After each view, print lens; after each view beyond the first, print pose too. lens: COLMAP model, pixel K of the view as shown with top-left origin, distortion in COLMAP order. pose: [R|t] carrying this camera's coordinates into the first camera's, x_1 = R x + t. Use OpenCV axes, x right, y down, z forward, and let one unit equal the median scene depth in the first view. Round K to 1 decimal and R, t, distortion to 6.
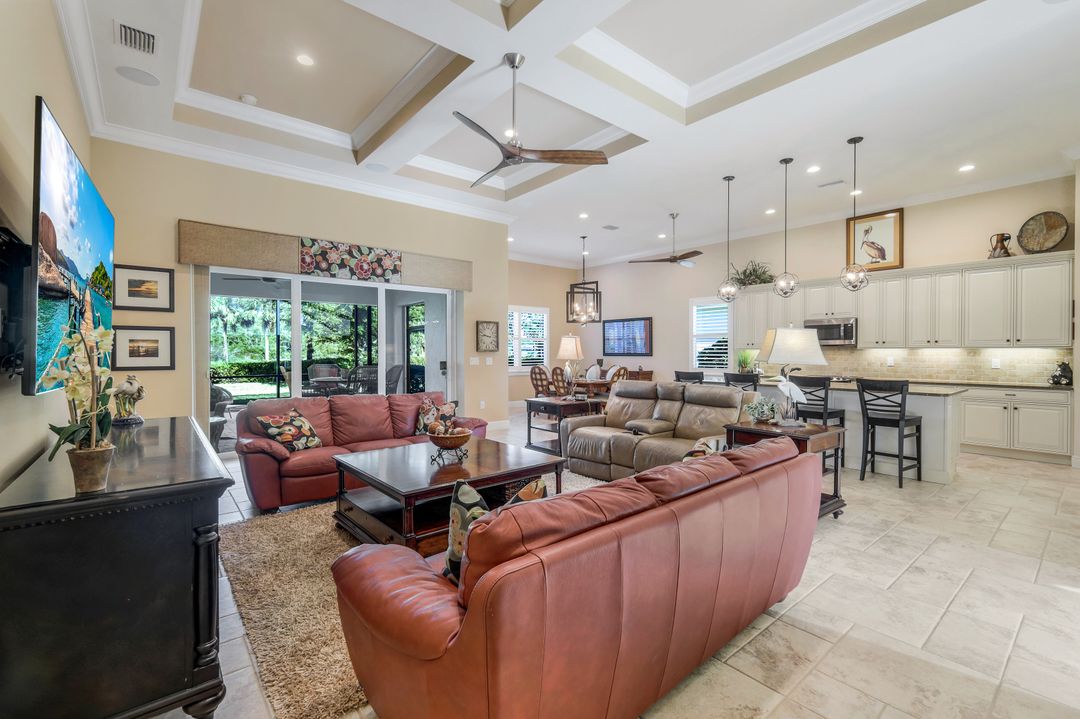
lens RADIAL K [[477.8, 0, 540.0], [0, 477.8, 354.1], [0, 0, 1]] dist [0.004466, -0.000405]
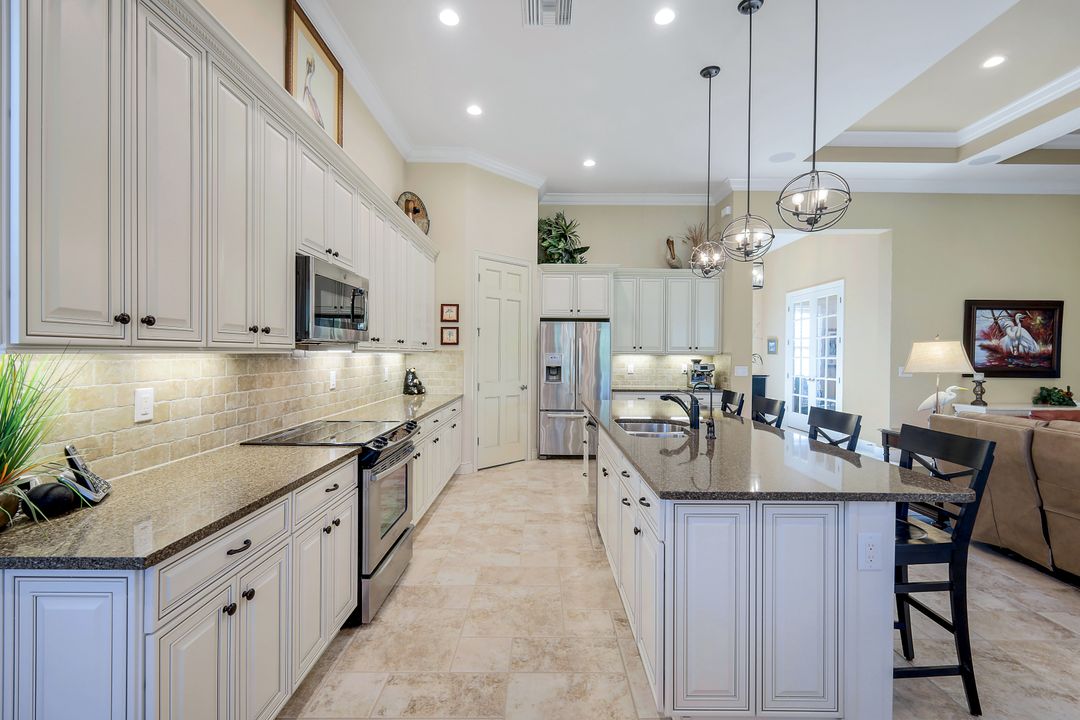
lens RADIAL K [[477.8, 0, 547.3], [0, 477.8, 357.2], [0, 0, 1]] dist [0.004466, -0.000405]
pose [[-0.771982, -0.008012, 0.635594, 0.308830], [-0.002445, 0.999951, 0.009636, -0.012945], [-0.635640, 0.005885, -0.771964, 1.396032]]
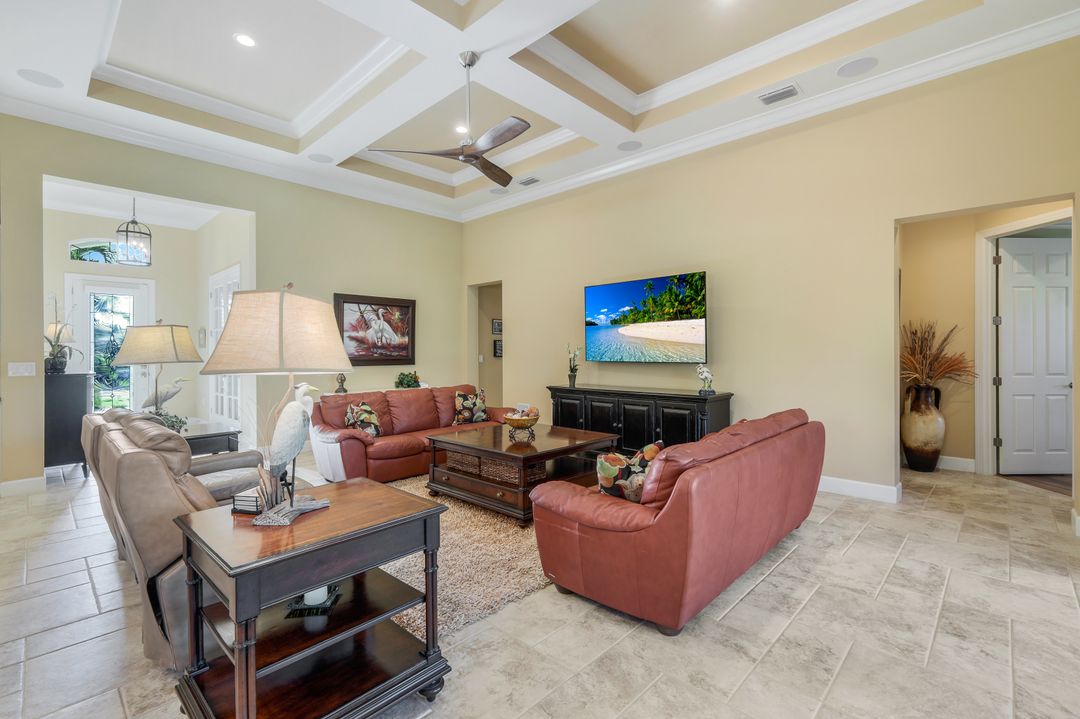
lens RADIAL K [[477.8, 0, 545.8], [0, 477.8, 357.8], [0, 0, 1]] dist [0.004466, -0.000405]
pose [[-0.993796, 0.004318, -0.111132, -0.058554], [0.001840, 0.999748, 0.022386, -0.005688], [0.111201, 0.022043, -0.993553, 1.182390]]
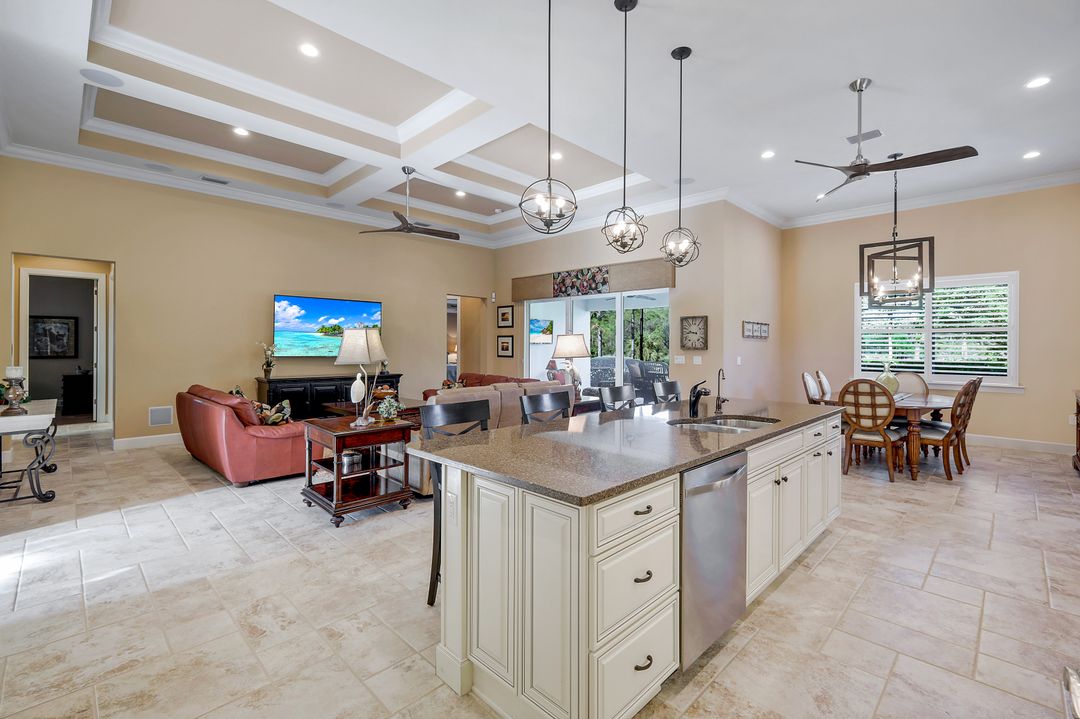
lens RADIAL K [[477.8, 0, 546.6], [0, 477.8, 348.8], [0, 0, 1]] dist [0.004466, -0.000405]
pose [[0.092699, 0.006031, -0.995676, 0.936924], [-0.009799, 0.999939, 0.005145, -0.010595], [0.995646, 0.009280, 0.092753, 0.774906]]
